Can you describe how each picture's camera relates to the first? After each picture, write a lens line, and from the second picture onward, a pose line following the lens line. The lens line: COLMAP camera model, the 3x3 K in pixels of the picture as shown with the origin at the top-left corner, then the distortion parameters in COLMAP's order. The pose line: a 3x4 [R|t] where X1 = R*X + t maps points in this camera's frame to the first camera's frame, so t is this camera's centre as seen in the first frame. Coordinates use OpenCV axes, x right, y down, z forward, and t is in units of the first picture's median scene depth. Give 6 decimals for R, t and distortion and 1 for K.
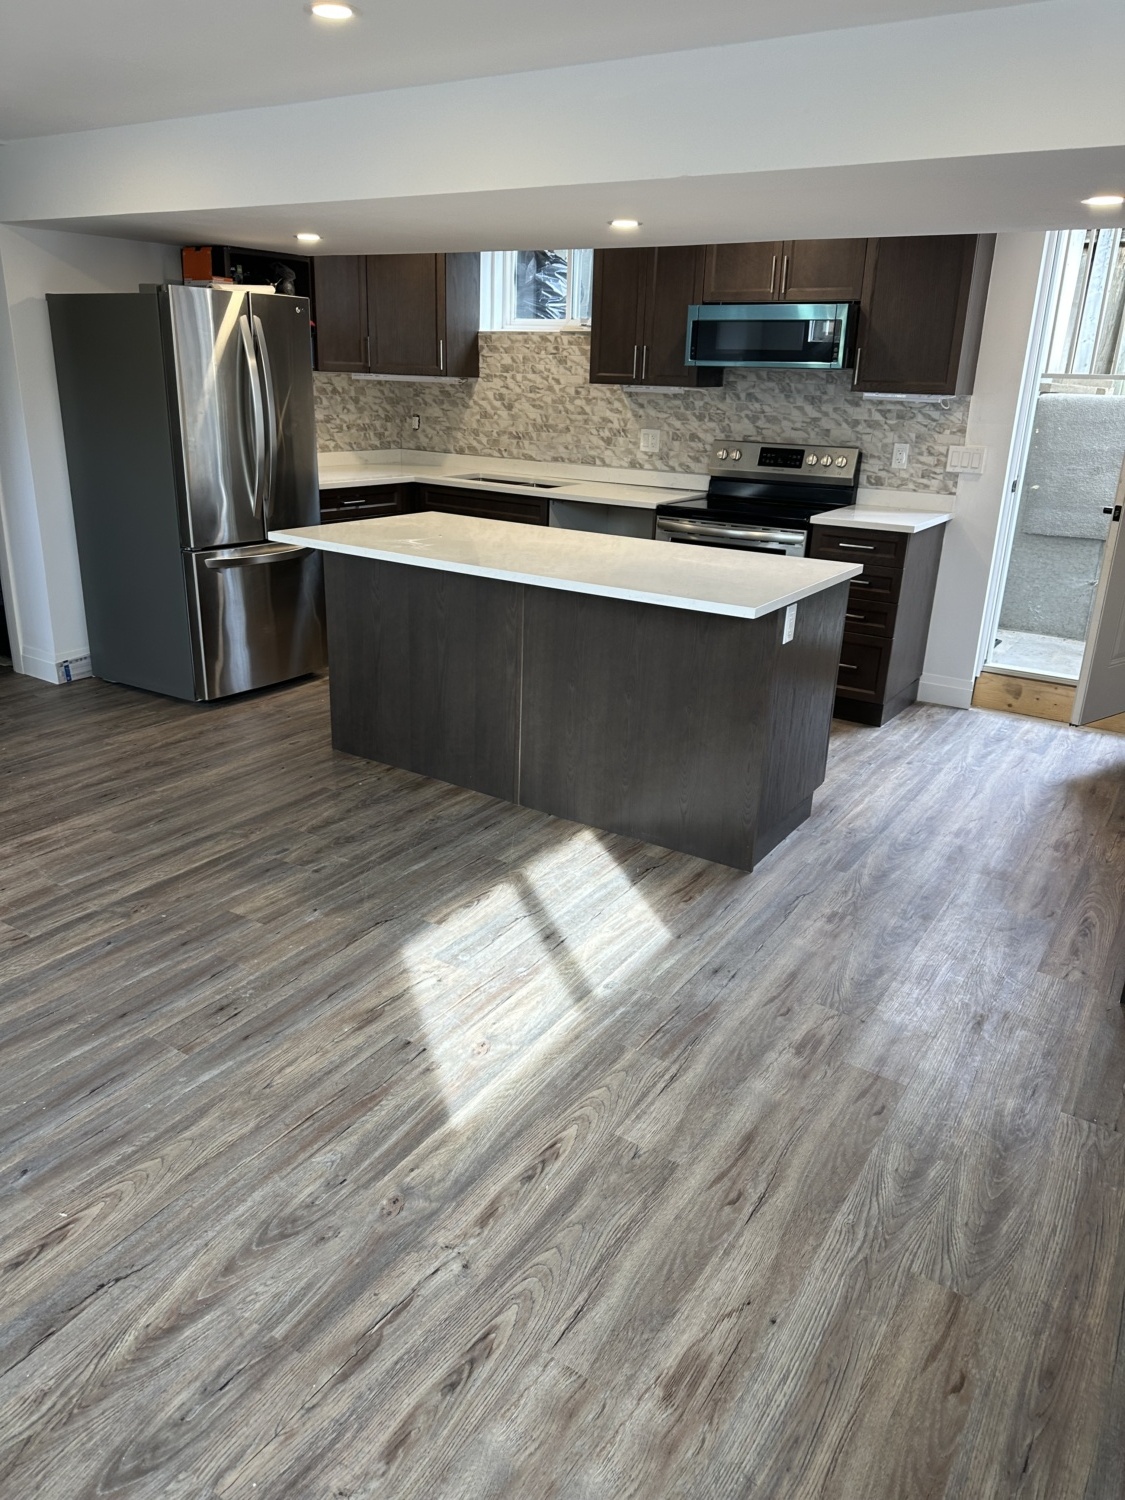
lens RADIAL K [[1050.3, 0, 561.1], [0, 1050.3, 749.4], [0, 0, 1]] dist [0.036639, -0.026848]
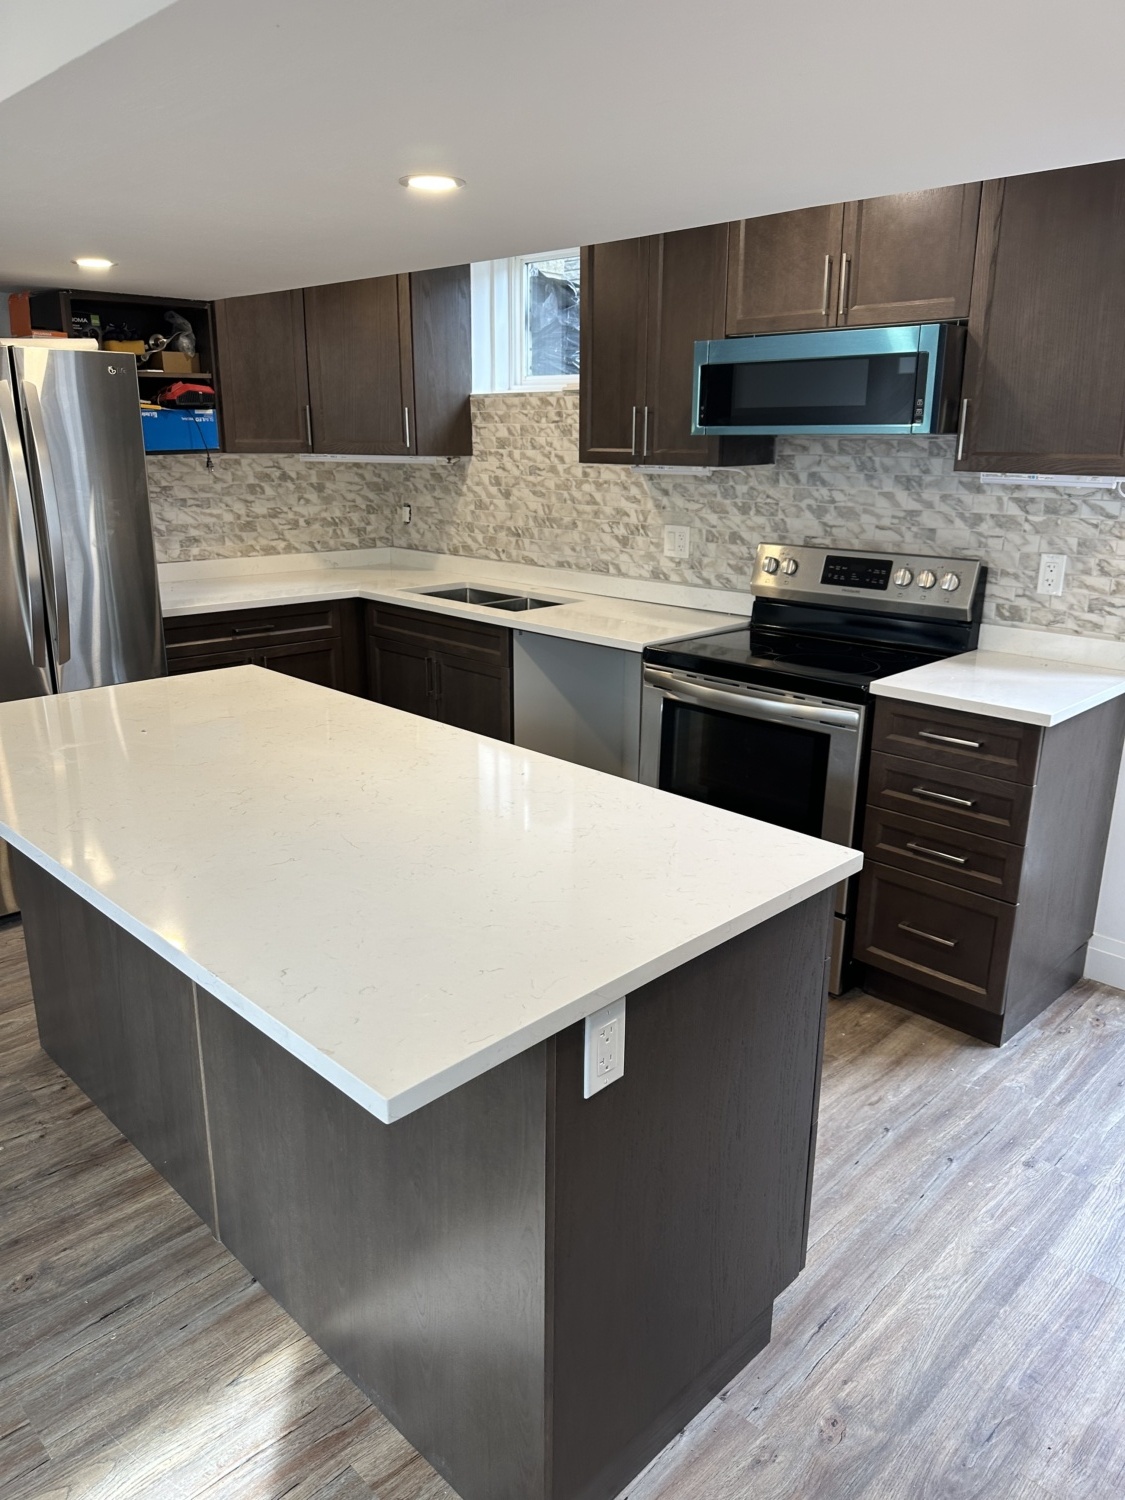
lens RADIAL K [[1050.3, 0, 559.2], [0, 1050.3, 747.7], [0, 0, 1]] dist [0.036639, -0.026848]
pose [[0.977652, 0.036412, -0.207055, 0.169366], [-0.048667, 0.997332, -0.054404, -0.128945], [0.204522, 0.063265, 0.976815, 0.353038]]
